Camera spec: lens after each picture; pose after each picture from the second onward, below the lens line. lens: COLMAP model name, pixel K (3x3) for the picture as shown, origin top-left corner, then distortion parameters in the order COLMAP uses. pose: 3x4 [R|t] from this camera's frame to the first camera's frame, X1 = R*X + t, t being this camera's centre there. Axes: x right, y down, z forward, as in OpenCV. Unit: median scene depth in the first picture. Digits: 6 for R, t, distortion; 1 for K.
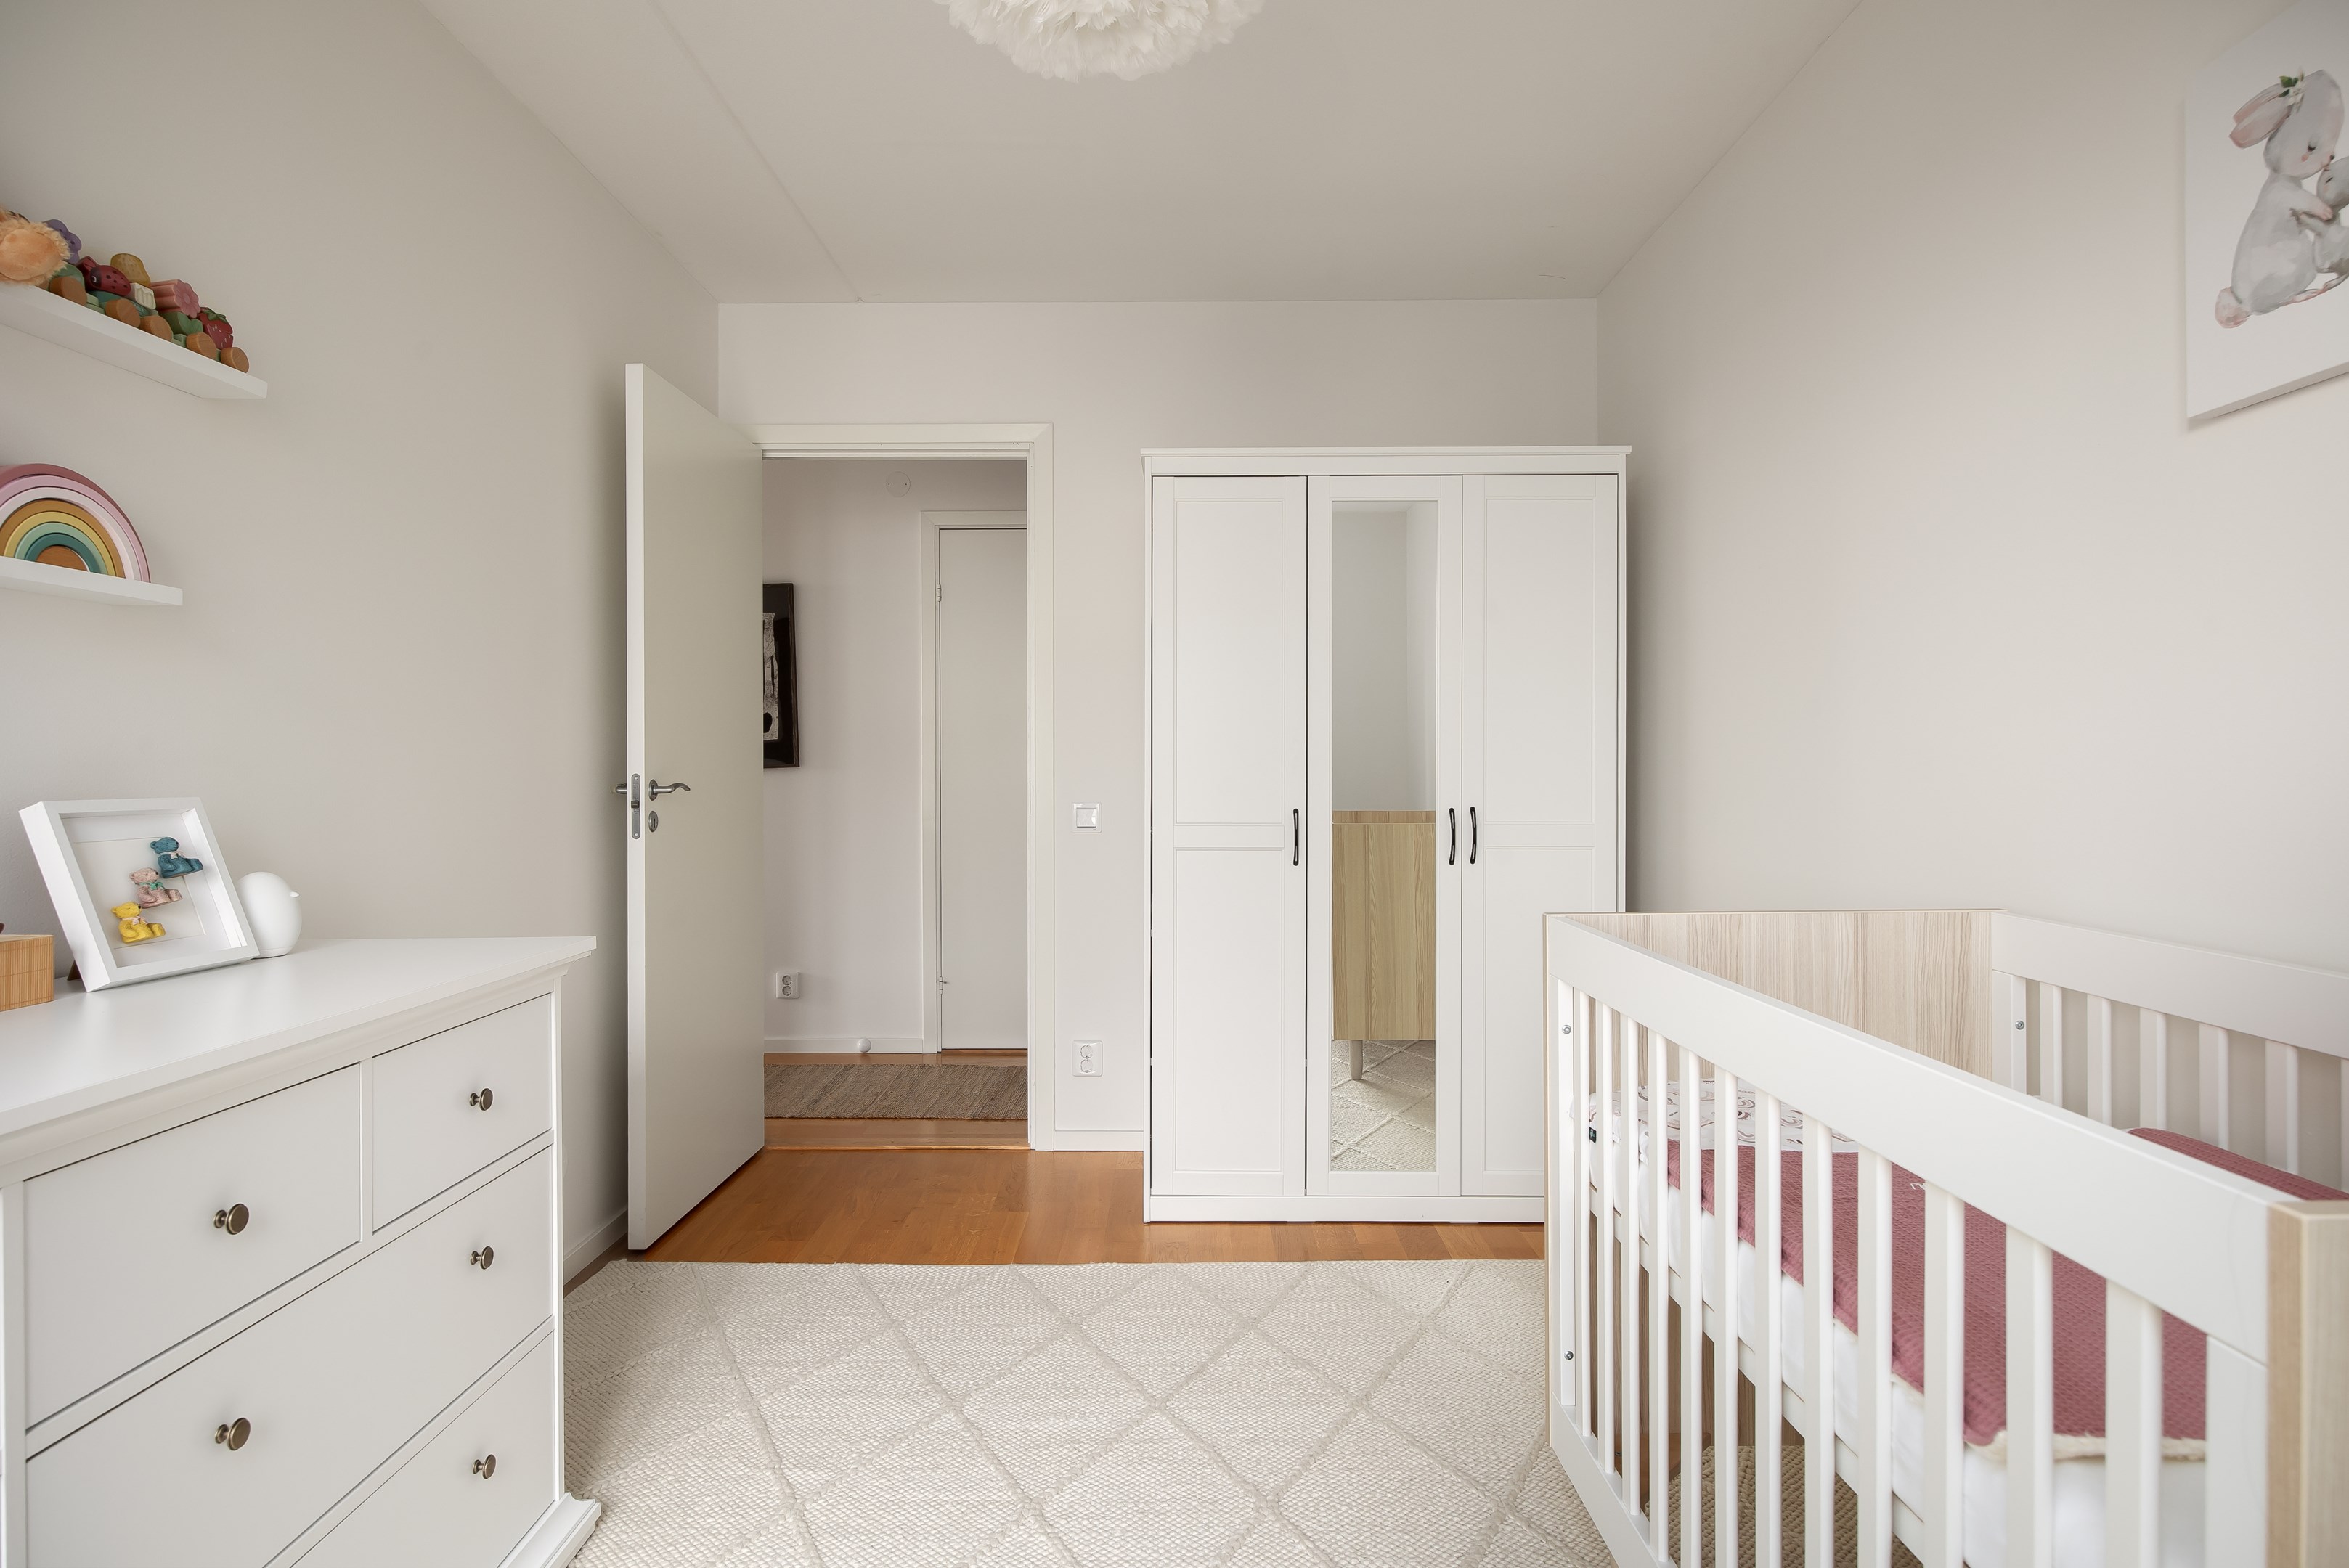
lens RADIAL K [[1335.4, 0, 1172.7], [0, 1335.4, 778.0], [0, 0, 1]] dist [0.000905, 0.002189]
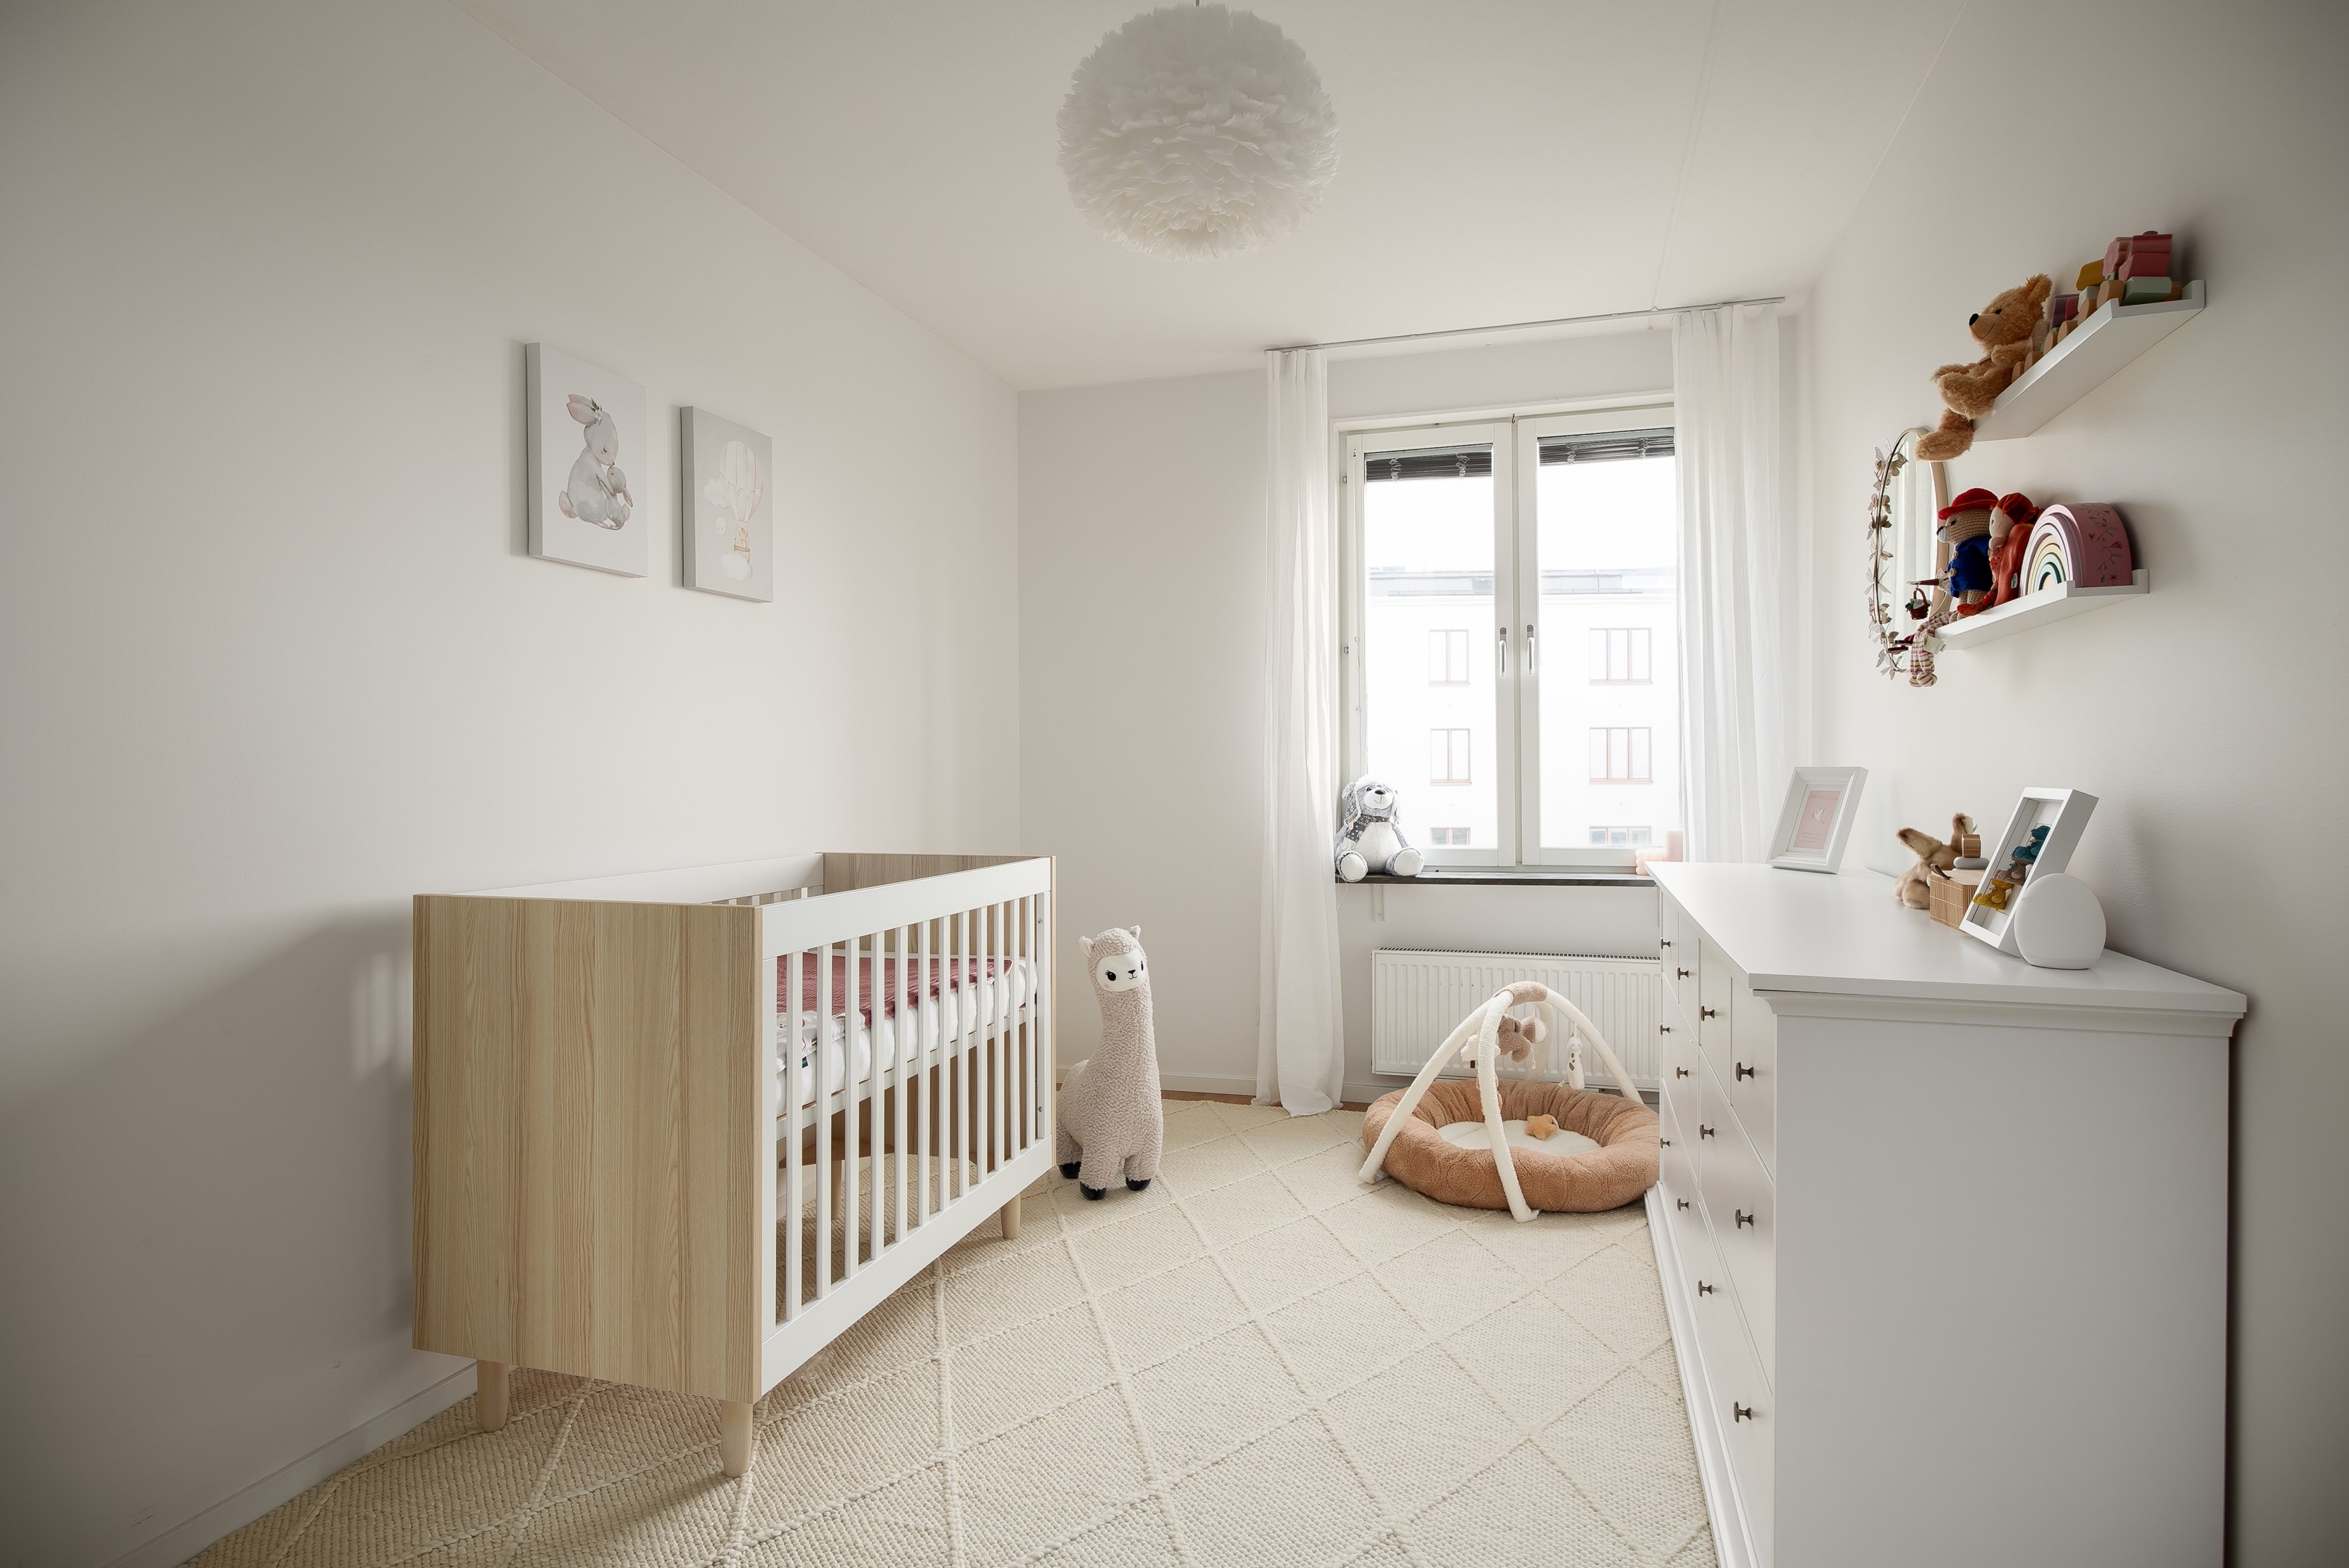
lens RADIAL K [[1335.4, 0, 1173.0], [0, 1335.4, 772.8], [0, 0, 1]] dist [0.000905, 0.002189]
pose [[-0.961843, 0.003456, 0.273581, -0.445425], [0.007250, 0.999891, 0.012858, -0.025302], [-0.273507, 0.014351, -0.961763, 2.559277]]
